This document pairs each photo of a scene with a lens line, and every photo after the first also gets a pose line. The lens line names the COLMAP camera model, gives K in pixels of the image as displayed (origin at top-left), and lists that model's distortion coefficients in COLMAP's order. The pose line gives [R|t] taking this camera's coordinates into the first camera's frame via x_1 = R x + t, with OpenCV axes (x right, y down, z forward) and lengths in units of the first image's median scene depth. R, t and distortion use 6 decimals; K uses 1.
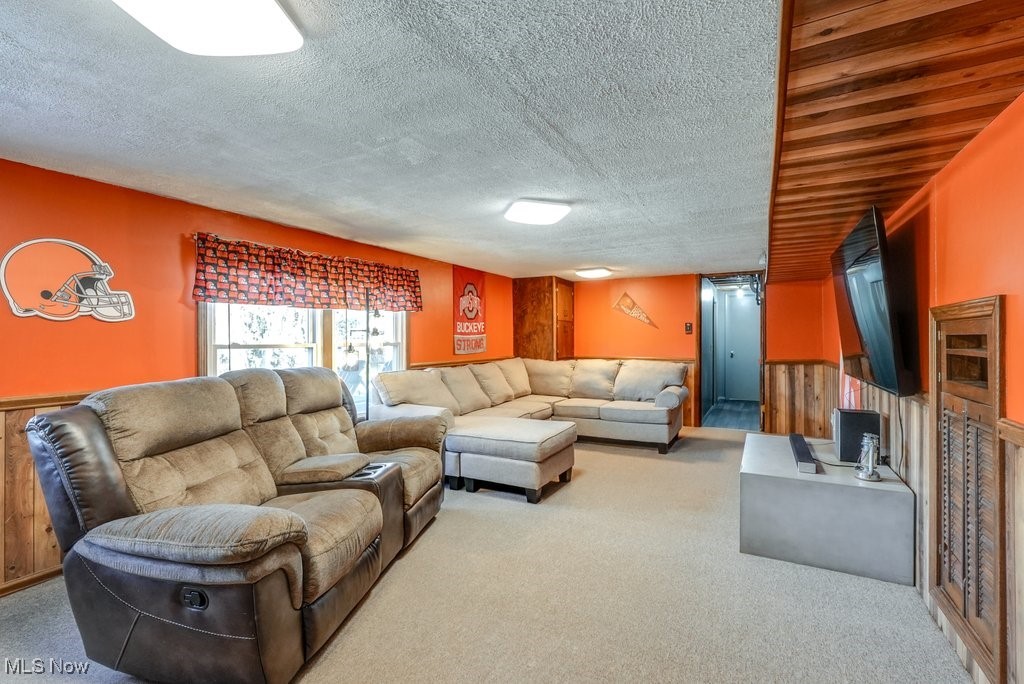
lens RADIAL K [[464.1, 0, 510.2], [0, 464.1, 342.7], [0, 0, 1]] dist [-0.002137, 0.000024]
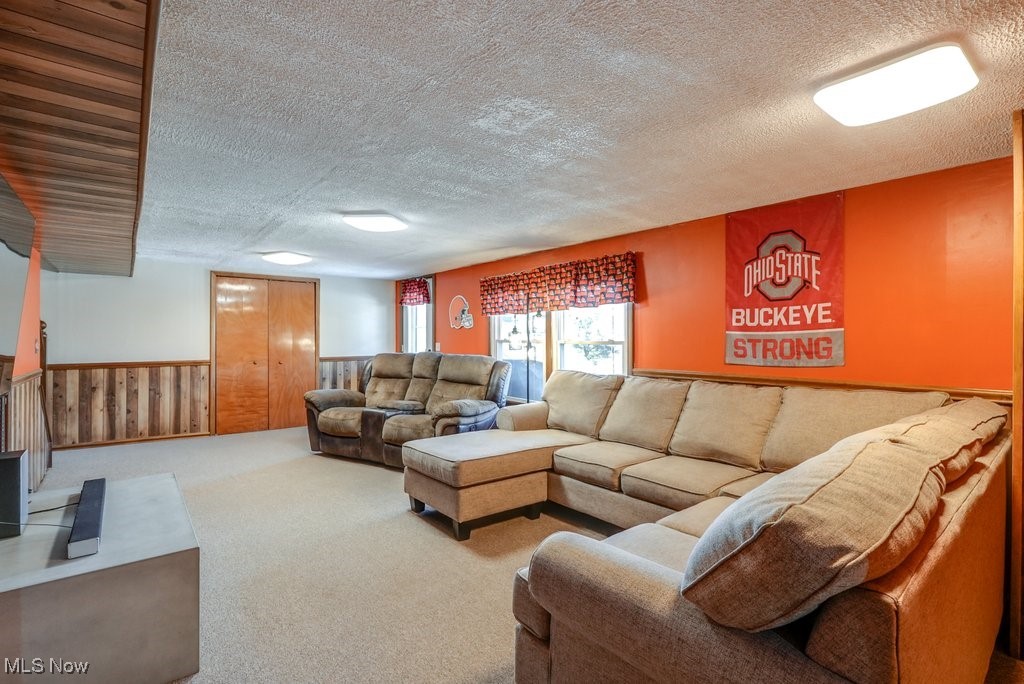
lens RADIAL K [[464.1, 0, 509.8], [0, 464.1, 334.4], [0, 0, 1]] dist [-0.002137, 0.000024]
pose [[-0.381373, 0.017934, -0.924247, 0.529580], [0.006617, 0.999839, 0.016670, -0.023480], [0.924398, 0.000242, -0.381430, 0.946034]]
